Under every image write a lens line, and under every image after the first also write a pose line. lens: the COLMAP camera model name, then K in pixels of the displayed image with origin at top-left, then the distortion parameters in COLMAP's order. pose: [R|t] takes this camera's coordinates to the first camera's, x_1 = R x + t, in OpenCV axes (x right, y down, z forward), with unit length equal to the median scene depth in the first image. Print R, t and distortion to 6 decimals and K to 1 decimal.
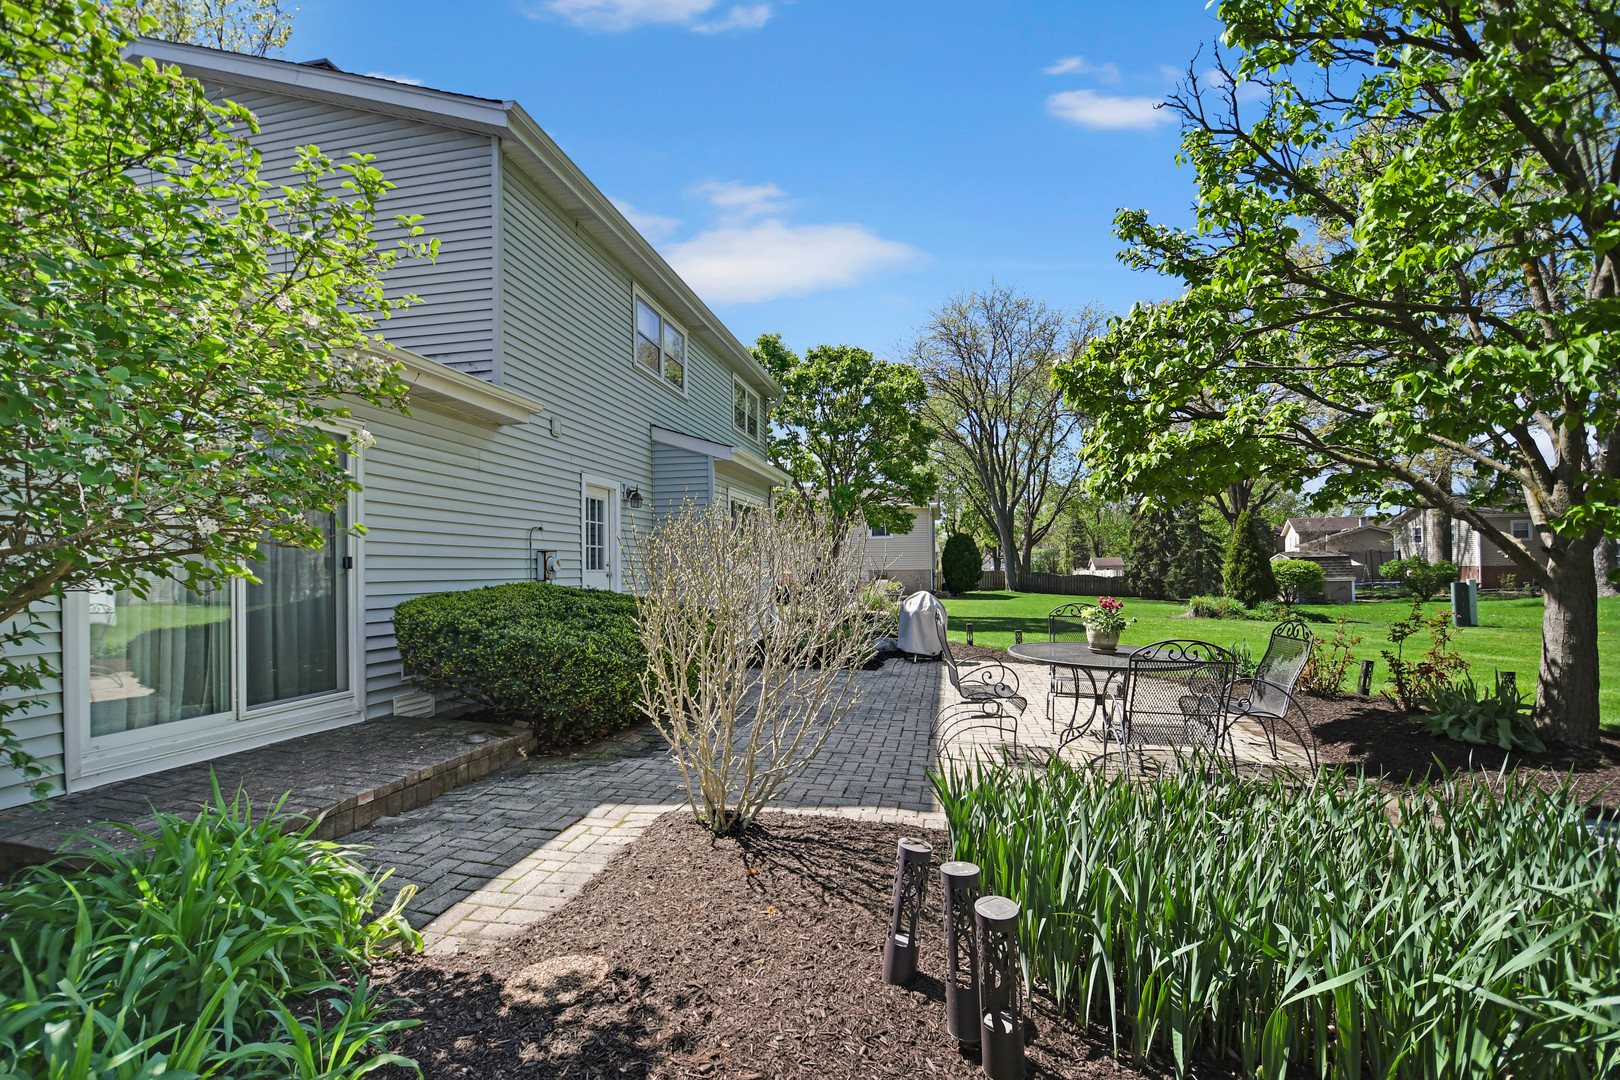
lens RADIAL K [[703.4, 0, 801.2], [0, 703.4, 566.4], [0, 0, 1]] dist [-0.000676, -0.015210]
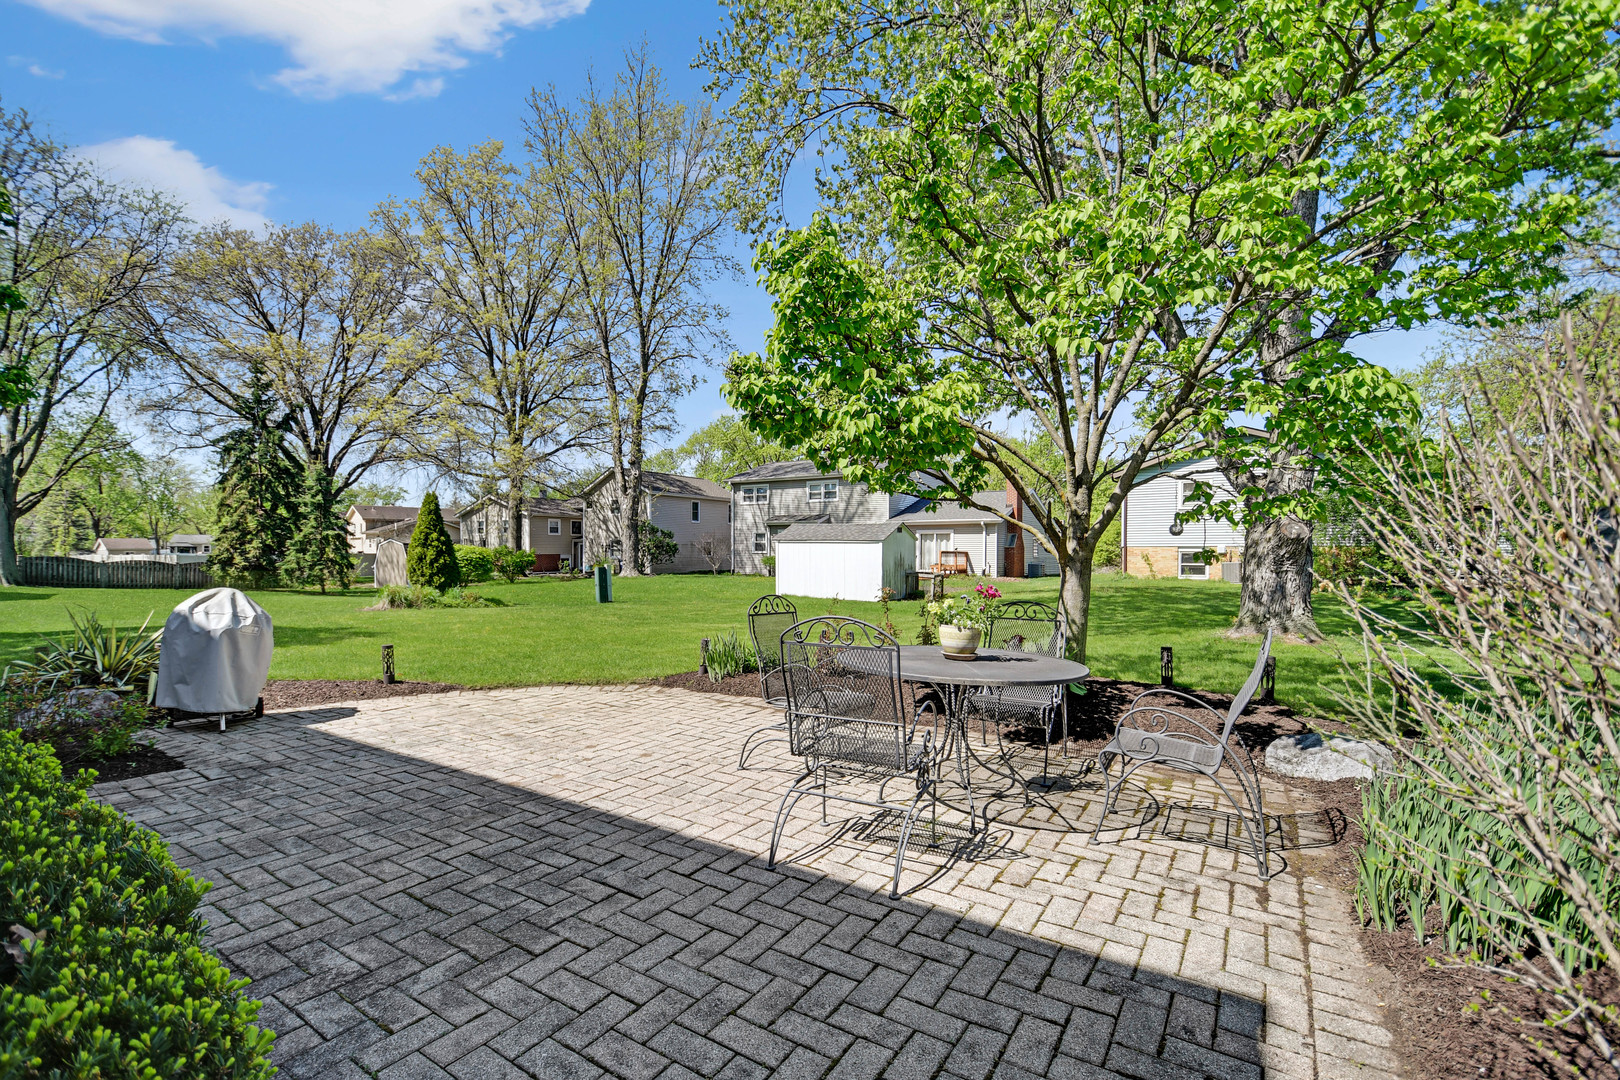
lens RADIAL K [[703.4, 0, 801.2], [0, 703.4, 566.4], [0, 0, 1]] dist [-0.000676, -0.015210]
pose [[0.344571, -0.005711, 0.938743, -0.076513], [-0.011732, 0.999877, 0.010389, 0.005011], [-0.938687, -0.014594, 0.344462, 0.216601]]
